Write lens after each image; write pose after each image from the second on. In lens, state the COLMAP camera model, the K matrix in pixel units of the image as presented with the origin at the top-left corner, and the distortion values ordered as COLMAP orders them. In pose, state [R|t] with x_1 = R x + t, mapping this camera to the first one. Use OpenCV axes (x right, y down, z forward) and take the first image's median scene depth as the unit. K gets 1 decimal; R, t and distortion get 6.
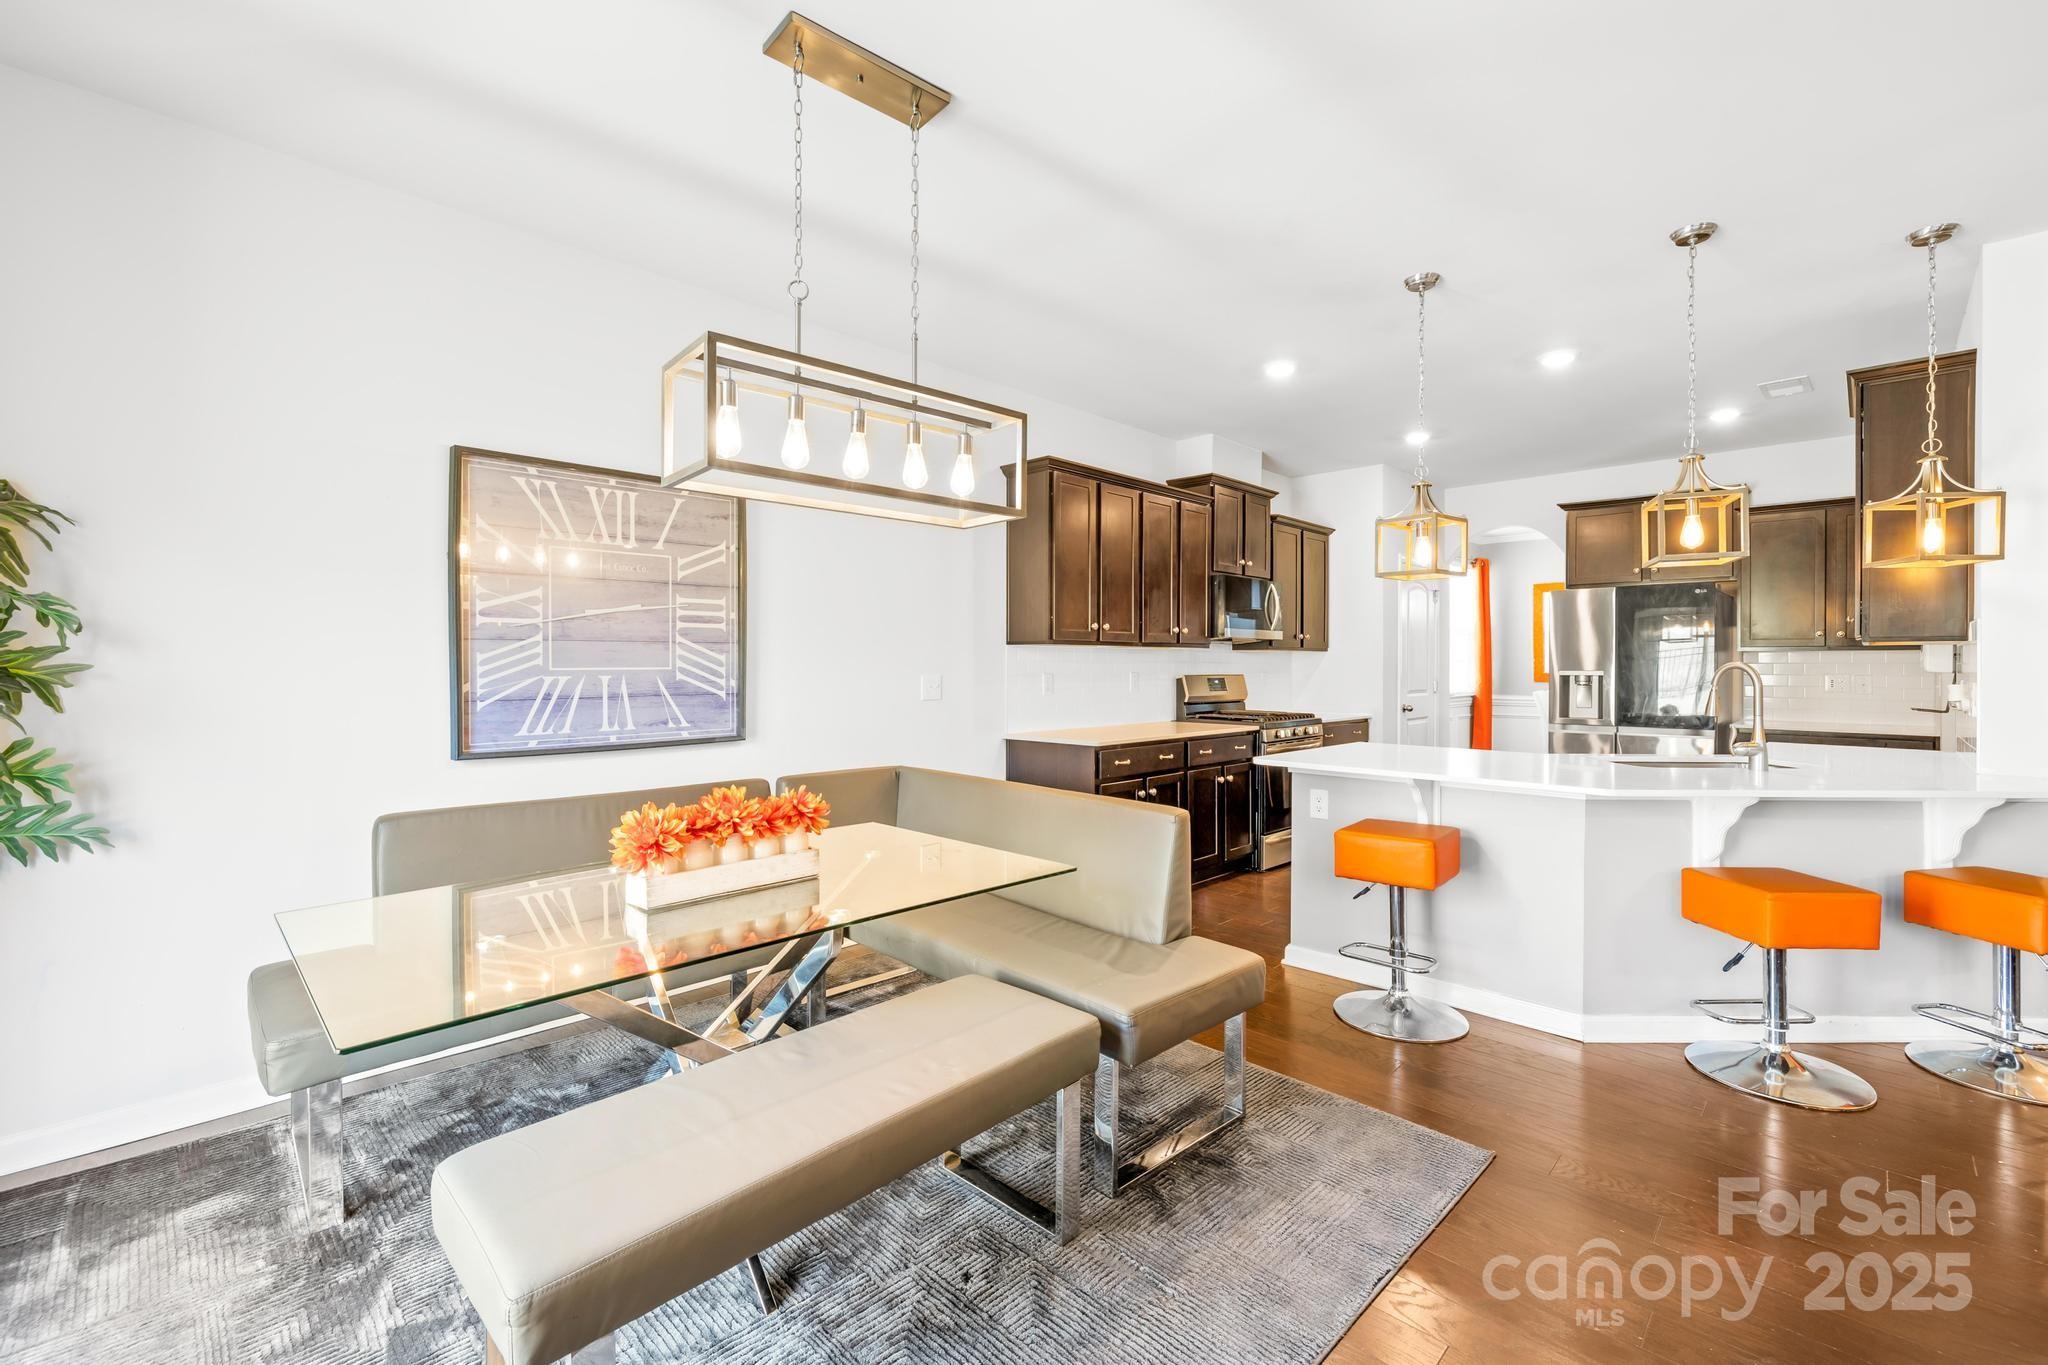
lens RADIAL K [[879.3, 0, 1021.5], [0, 879.3, 672.0], [0, 0, 1]] dist [0.003512, -0.000713]
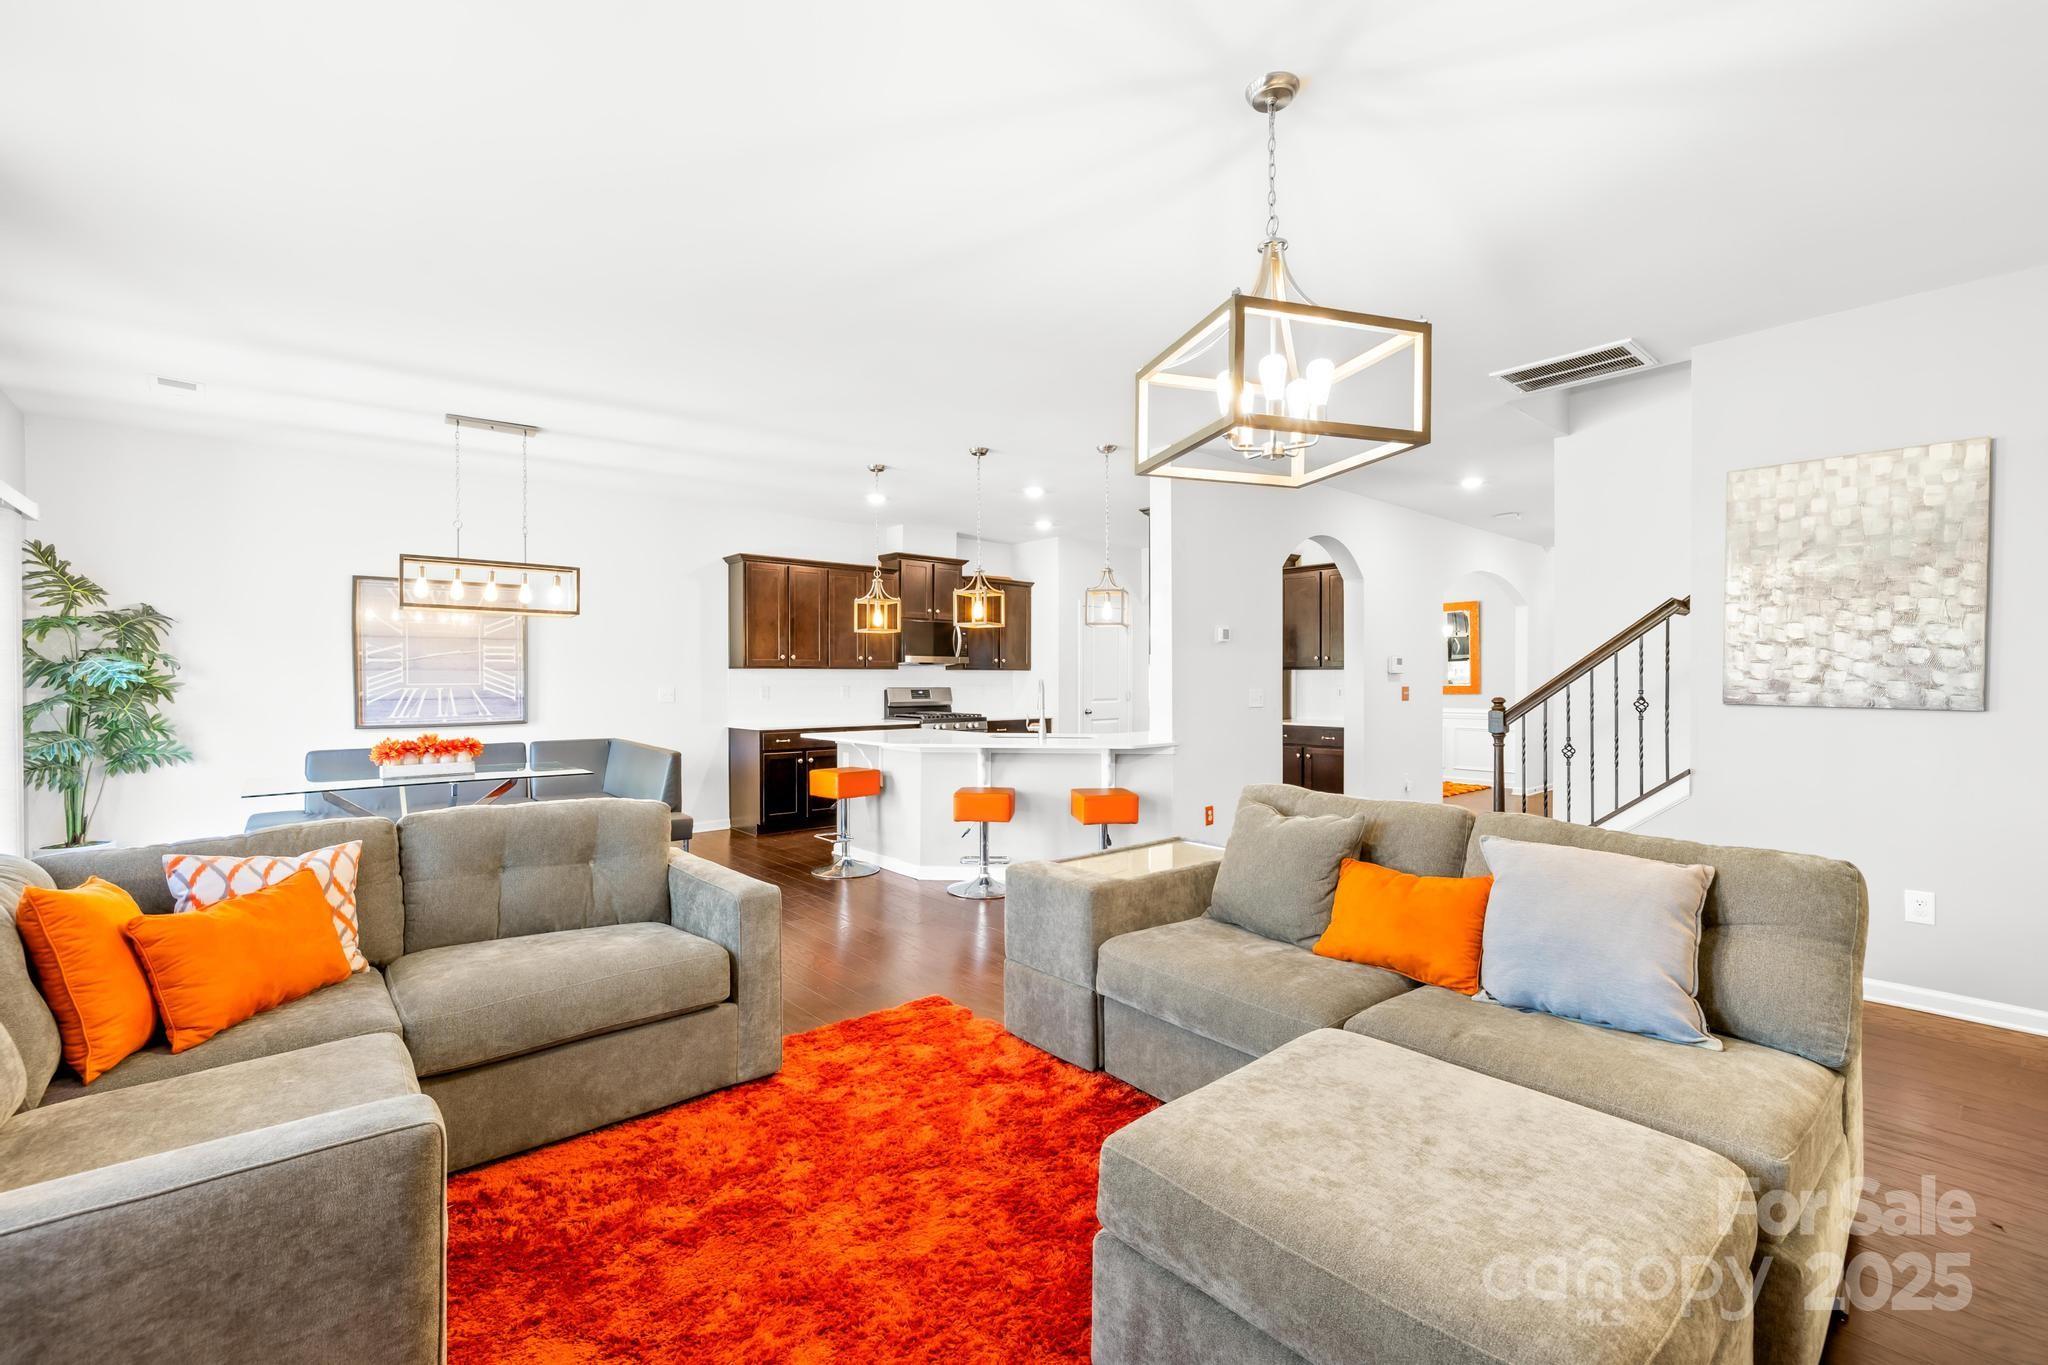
lens RADIAL K [[879.3, 0, 1021.6], [0, 879.3, 693.4], [0, 0, 1]] dist [0.003512, -0.000713]
pose [[0.997194, 0.000383, -0.074862, 0.932753], [0.000251, 0.999964, 0.008452, 0.000682], [0.074863, -0.008447, 0.997158, -0.815831]]
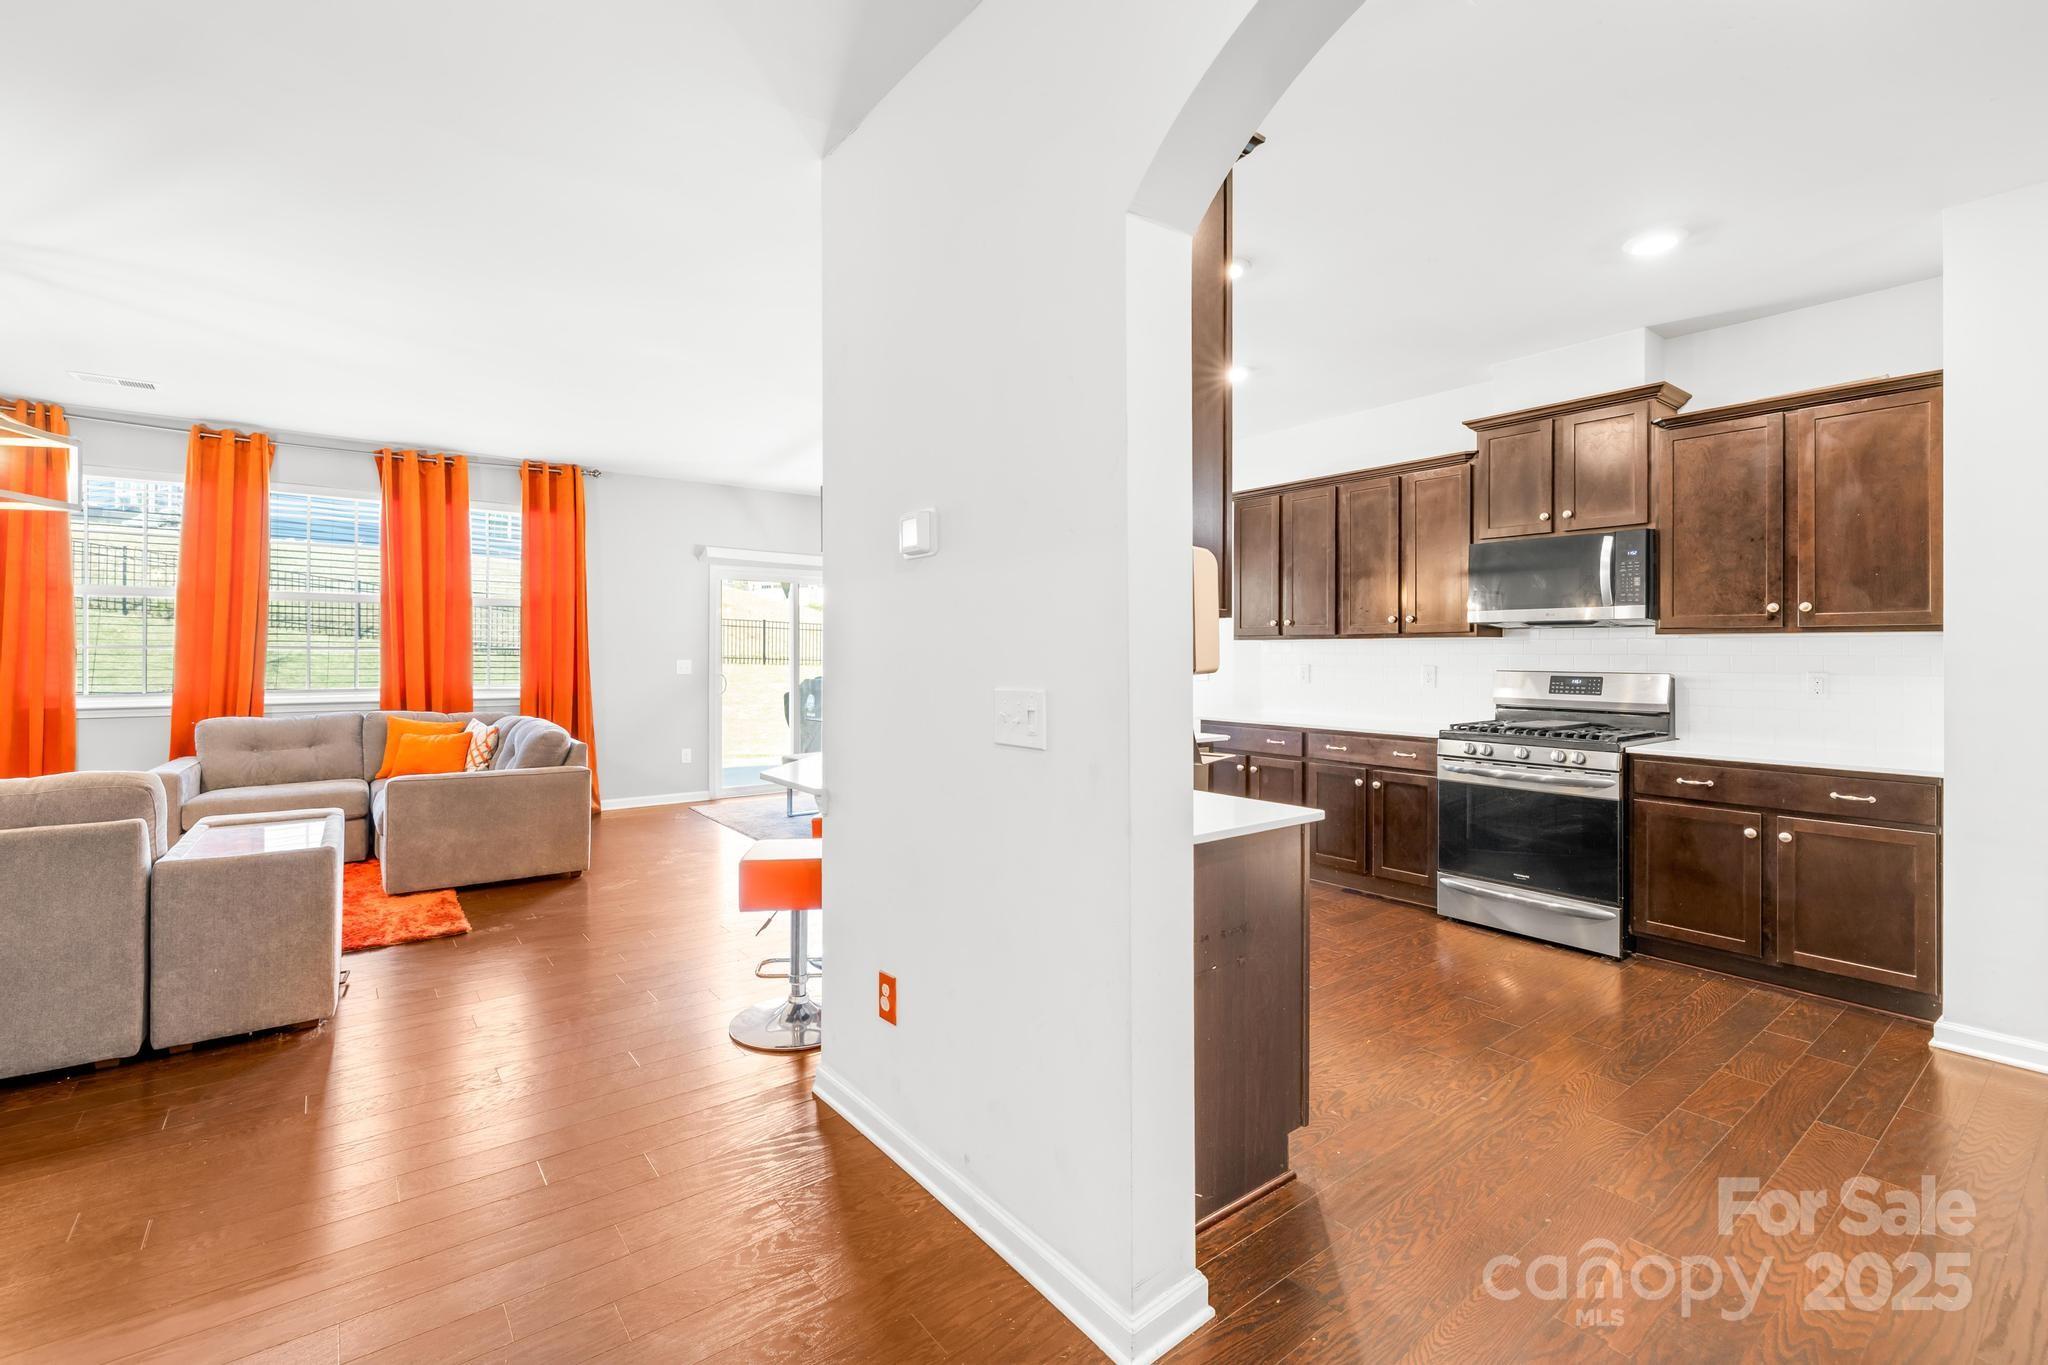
lens RADIAL K [[879.3, 0, 1028.8], [0, 879.3, 655.8], [0, 0, 1]] dist [0.003512, -0.000713]
pose [[-0.114501, -0.000434, -0.993423, 1.863910], [-0.013592, 0.999907, 0.001130, -0.009049], [0.993330, 0.013632, -0.114496, 1.195608]]
